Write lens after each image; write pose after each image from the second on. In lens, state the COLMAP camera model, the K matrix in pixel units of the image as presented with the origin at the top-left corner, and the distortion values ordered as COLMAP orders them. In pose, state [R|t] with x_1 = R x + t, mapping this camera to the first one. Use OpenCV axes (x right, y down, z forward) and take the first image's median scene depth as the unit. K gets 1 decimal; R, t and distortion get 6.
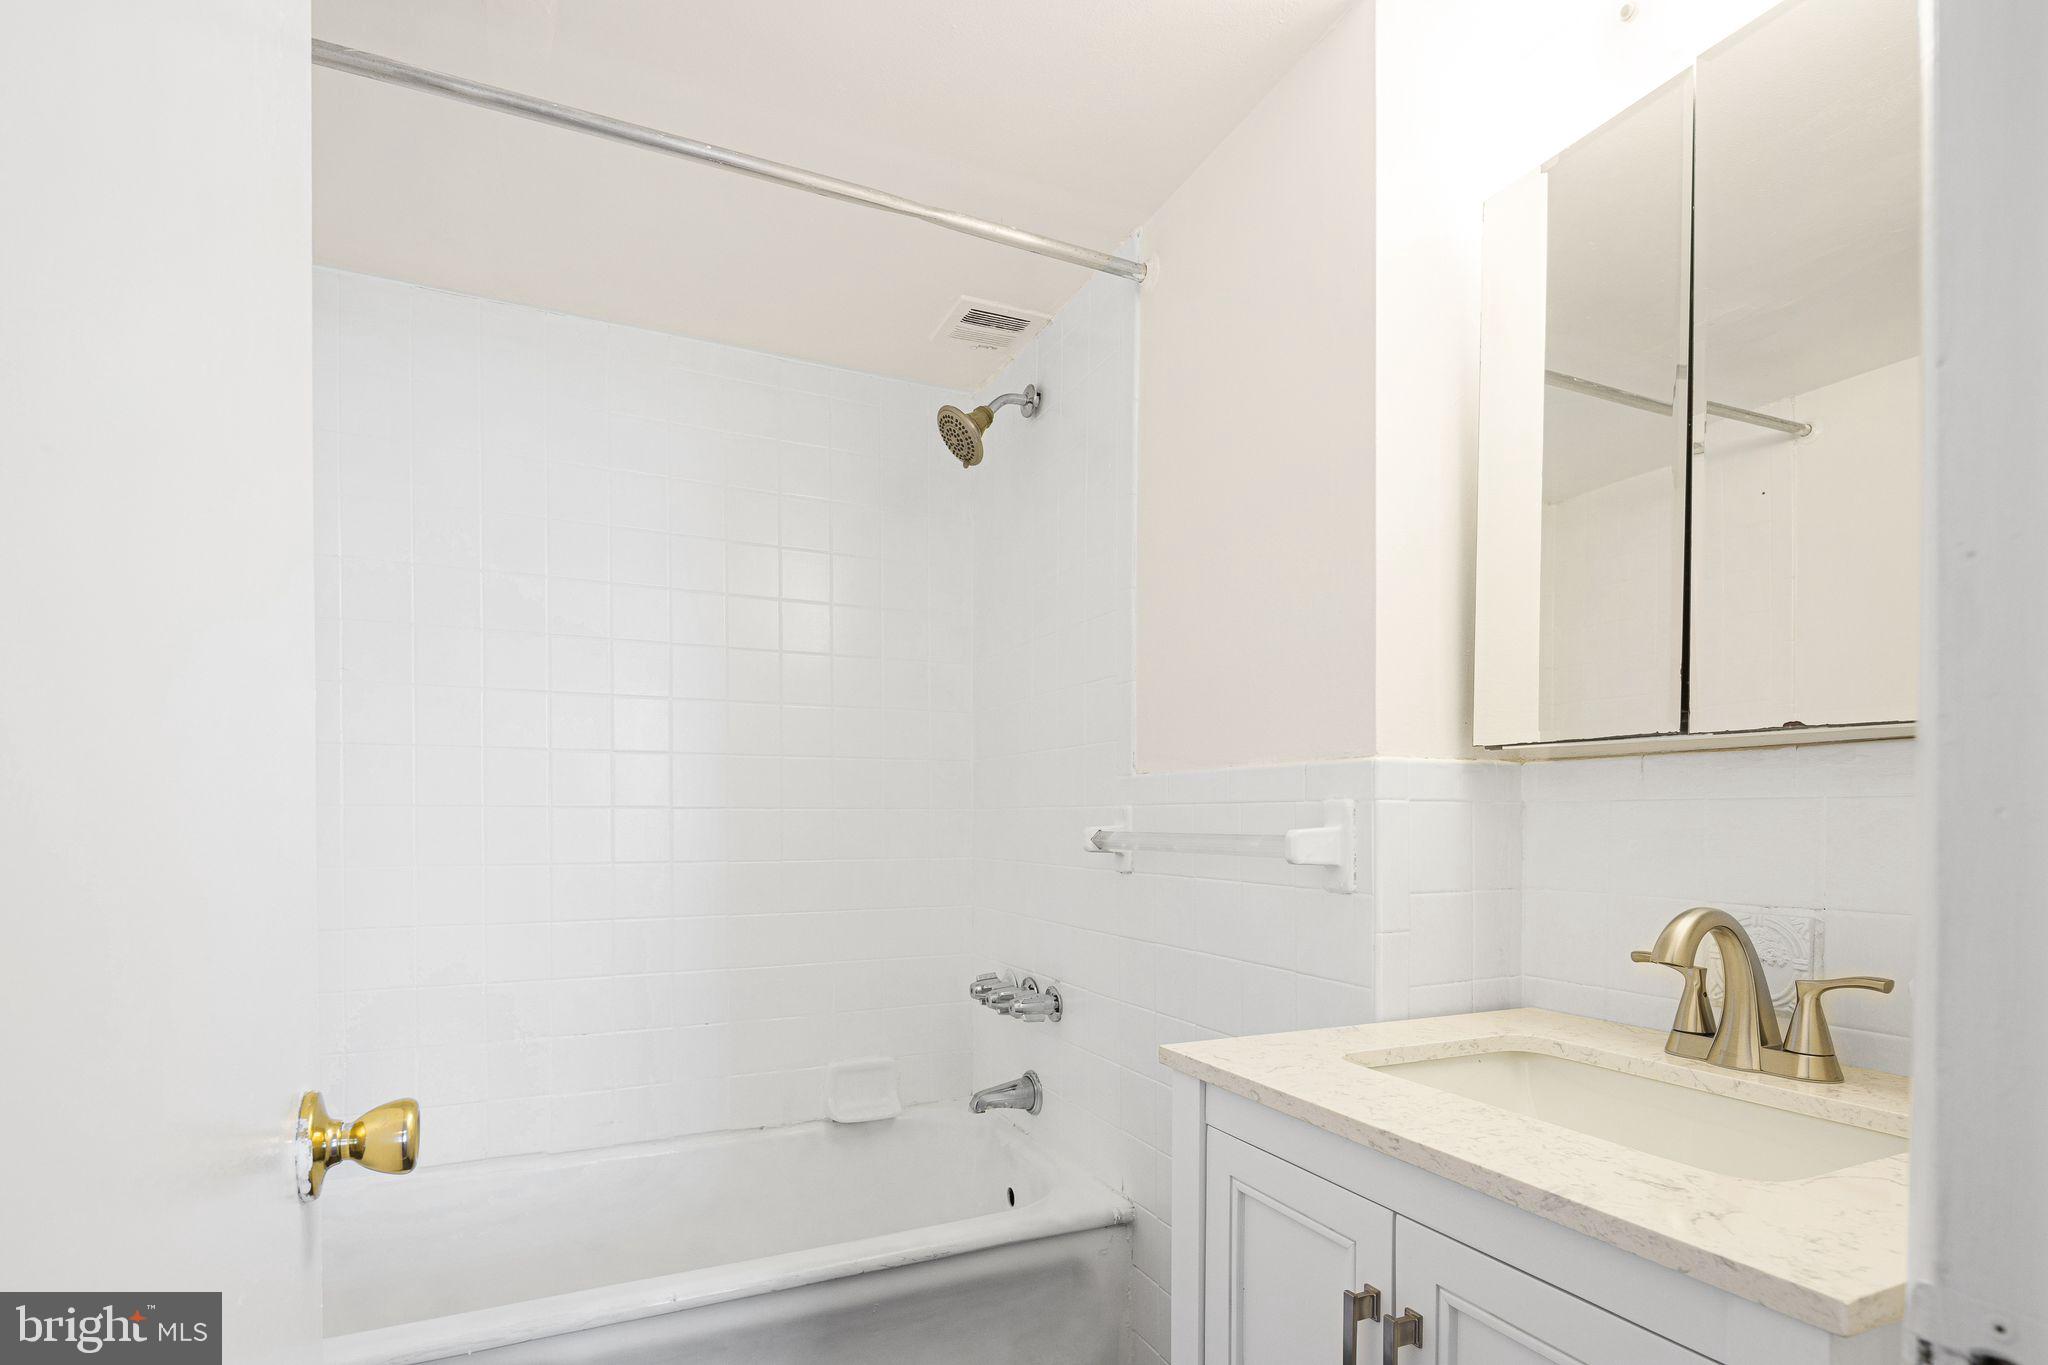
lens RADIAL K [[998.0, 0, 1034.8], [0, 998.0, 659.3], [0, 0, 1]] dist [-0.000622, -0.001465]
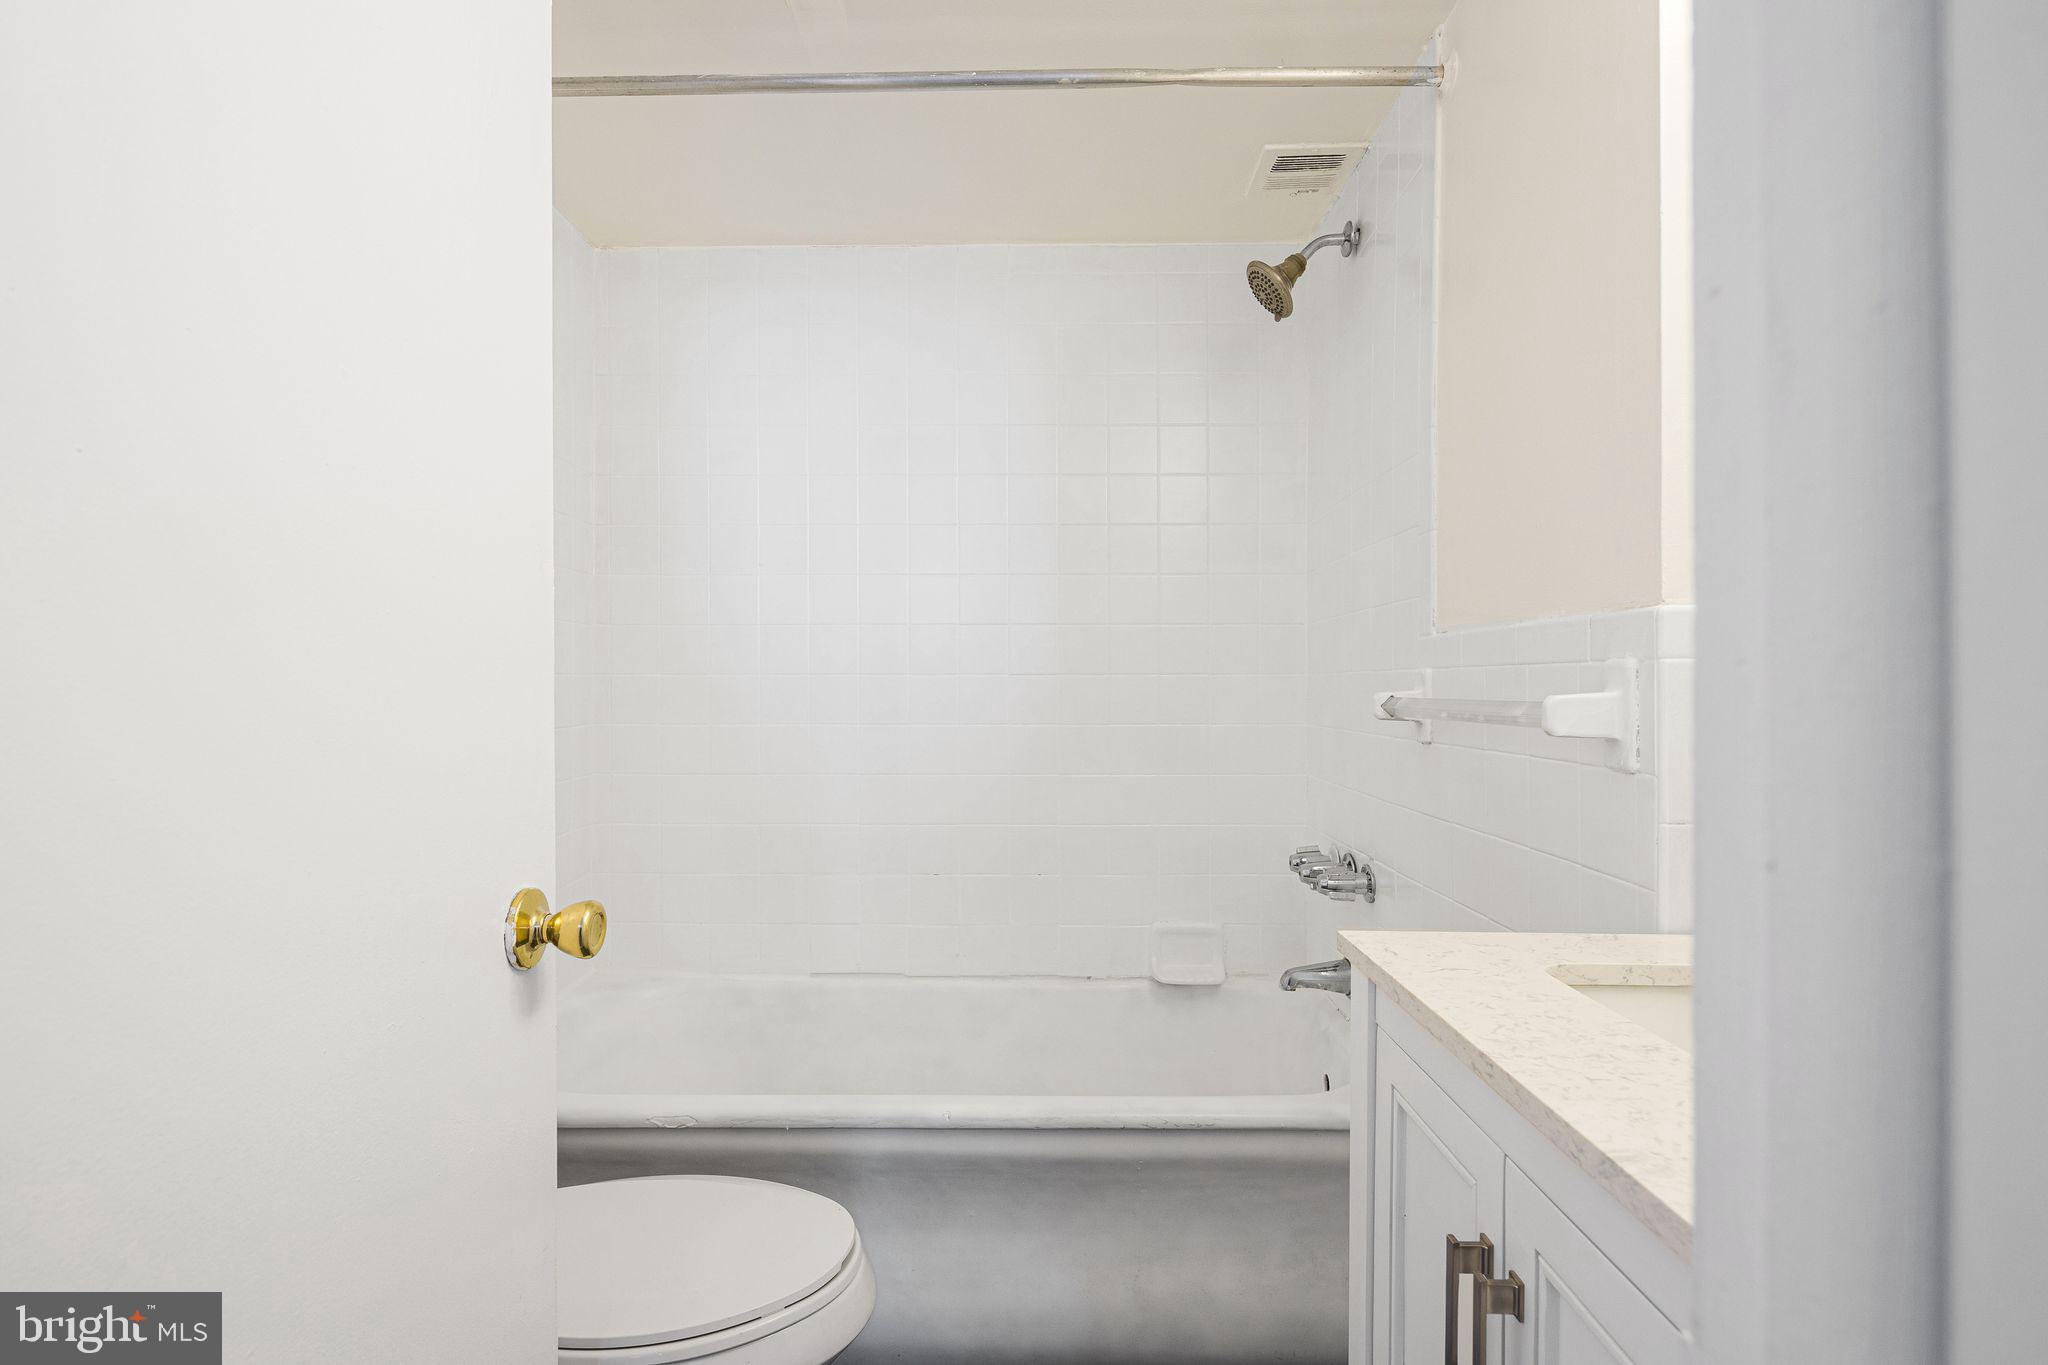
lens RADIAL K [[993.4, 0, 1027.3], [0, 993.4, 520.8], [0, 0, 1]] dist [-0.001515, -0.000999]
pose [[0.895461, -0.073589, -0.439015, 0.171128], [0.071079, 0.997224, -0.022177, 0.007326], [0.439428, -0.011346, 0.898206, 0.036412]]
